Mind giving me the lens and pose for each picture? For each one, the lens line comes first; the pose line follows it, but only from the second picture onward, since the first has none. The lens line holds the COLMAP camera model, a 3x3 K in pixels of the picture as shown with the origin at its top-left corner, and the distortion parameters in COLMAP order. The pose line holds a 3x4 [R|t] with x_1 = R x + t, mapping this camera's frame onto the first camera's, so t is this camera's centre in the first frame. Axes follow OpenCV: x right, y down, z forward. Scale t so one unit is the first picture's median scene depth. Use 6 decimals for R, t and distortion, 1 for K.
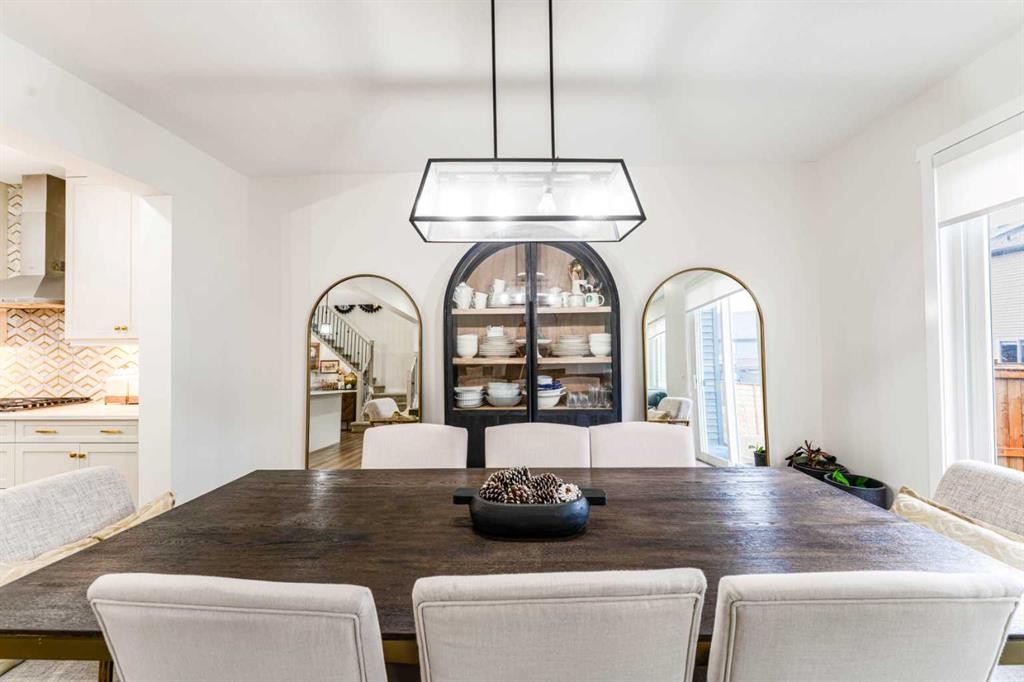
lens RADIAL K [[407.0, 0, 515.3], [0, 407.0, 341.3], [0, 0, 1]] dist [-0.003038, 0.000697]
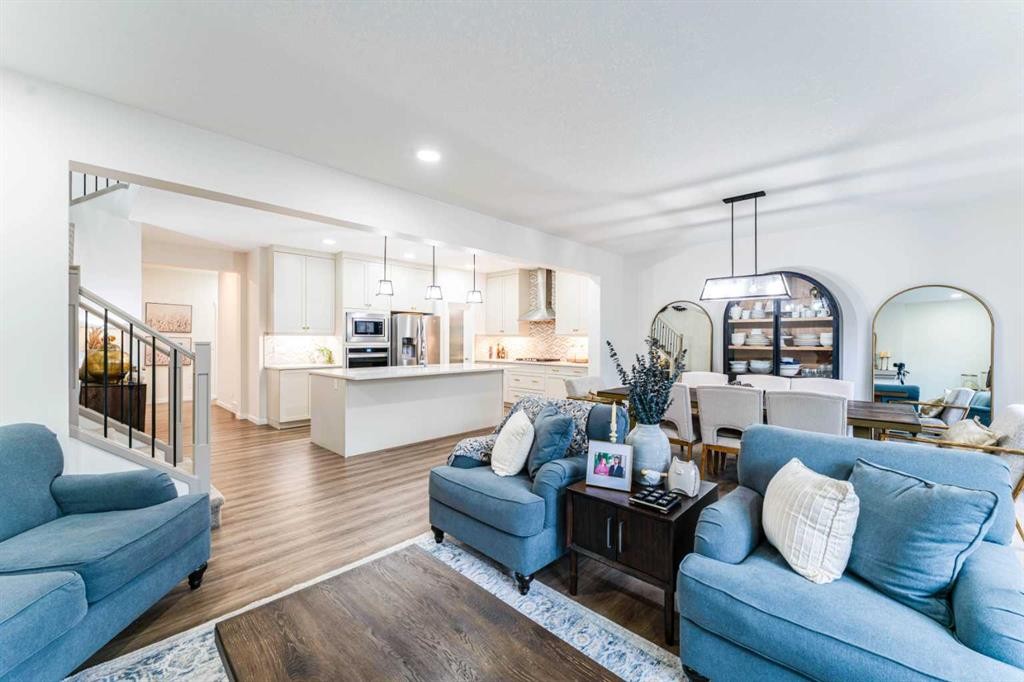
lens RADIAL K [[407.0, 0, 512.9], [0, 407.0, 340.3], [0, 0, 1]] dist [-0.003038, 0.000697]
pose [[0.748940, 0.012792, -0.662515, 0.341815], [-0.001559, 0.999845, 0.017543, -0.014651], [0.662636, -0.012106, 0.748843, -1.066493]]
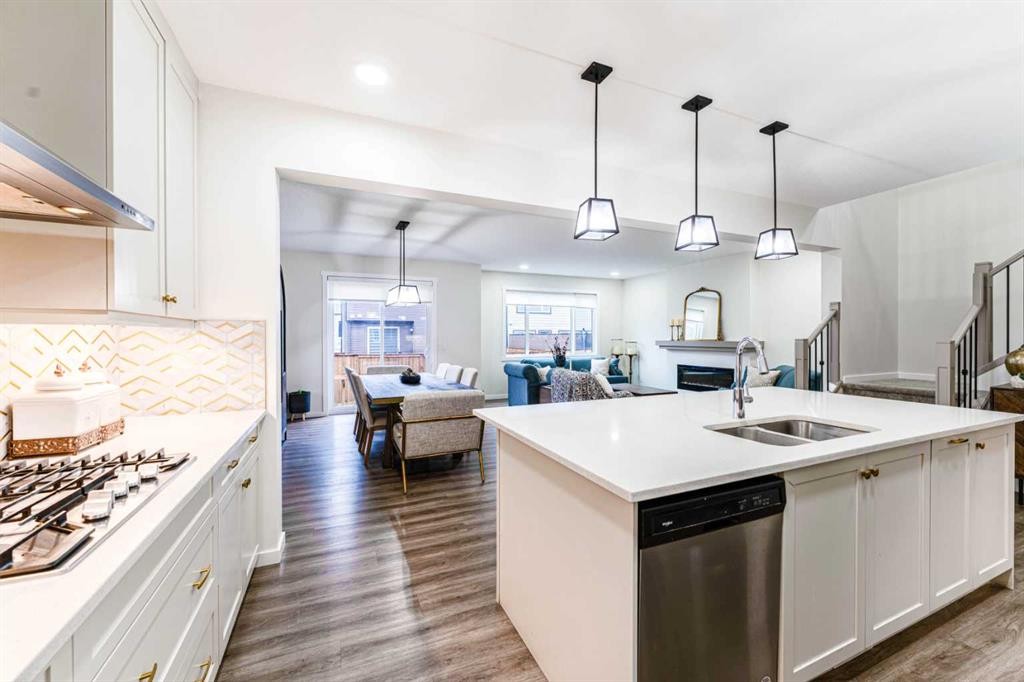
lens RADIAL K [[407.0, 0, 511.0], [0, 407.0, 342.2], [0, 0, 1]] dist [-0.003038, 0.000697]
pose [[-0.437801, 0.000112, 0.899072, -1.792653], [-0.006169, 0.999976, -0.003129, 0.029908], [-0.899051, -0.006916, -0.437790, 0.847683]]
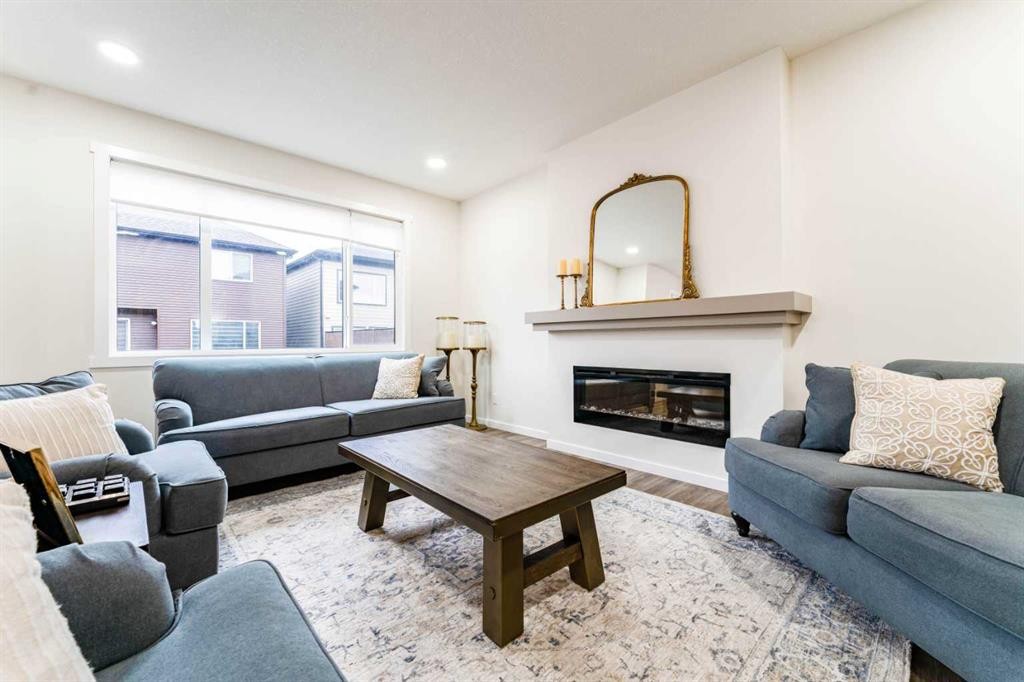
lens RADIAL K [[407.0, 0, 511.8], [0, 407.0, 341.7], [0, 0, 1]] dist [-0.003038, 0.000697]
pose [[-0.714447, 0.014917, 0.699530, -0.474908], [0.003063, 0.999830, -0.018192, 0.117333], [-0.699683, -0.010855, -0.714371, -0.431319]]
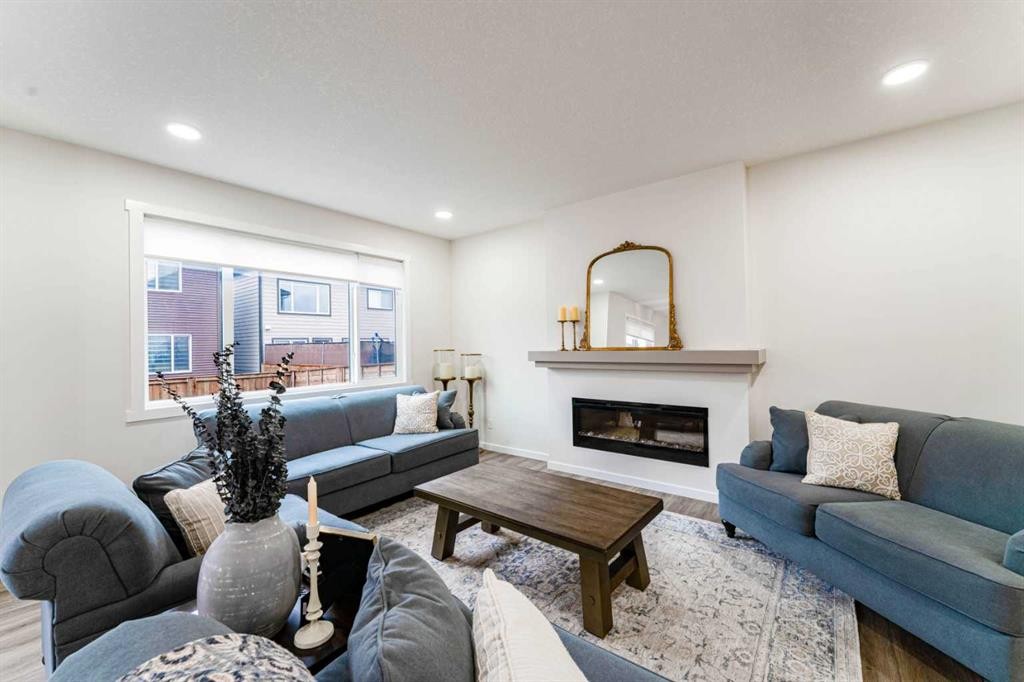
lens RADIAL K [[407.0, 0, 511.0], [0, 407.0, 340.8], [0, 0, 1]] dist [-0.003038, 0.000697]
pose [[-0.813102, 0.029589, 0.581368, -0.410628], [0.018701, 0.999520, -0.024716, 0.000131], [-0.581820, -0.009224, -0.813265, -0.150408]]
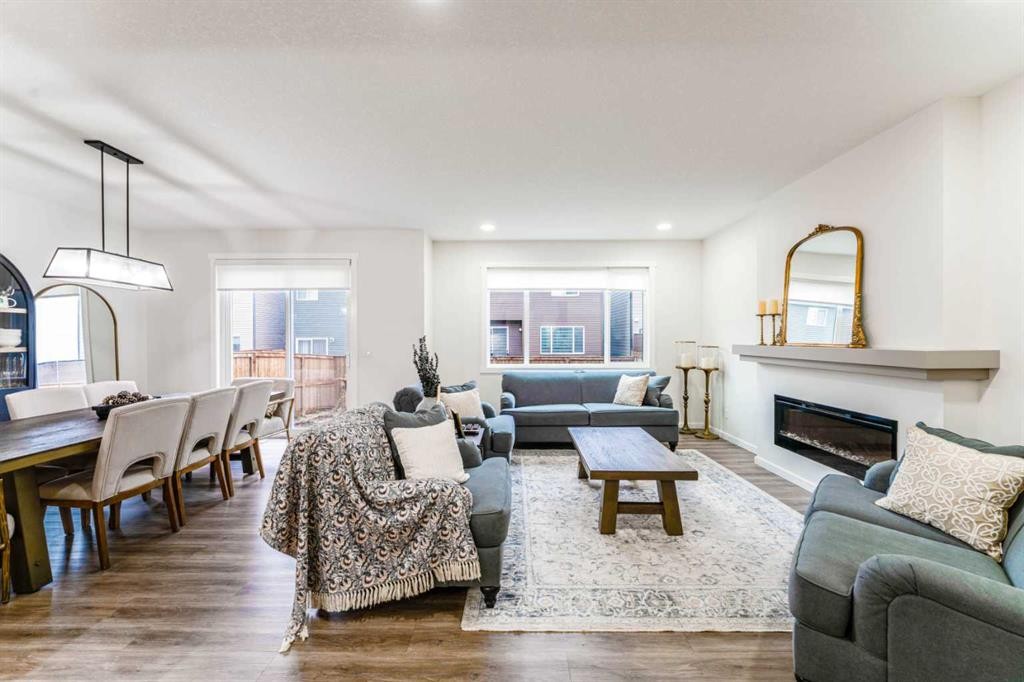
lens RADIAL K [[407.0, 0, 511.2], [0, 407.0, 340.4], [0, 0, 1]] dist [-0.003038, 0.000697]
pose [[-0.036419, 0.003654, 0.999330, -1.087694], [-0.011889, 0.999921, -0.004090, 0.002668], [-0.999266, -0.012030, -0.036373, -0.498904]]
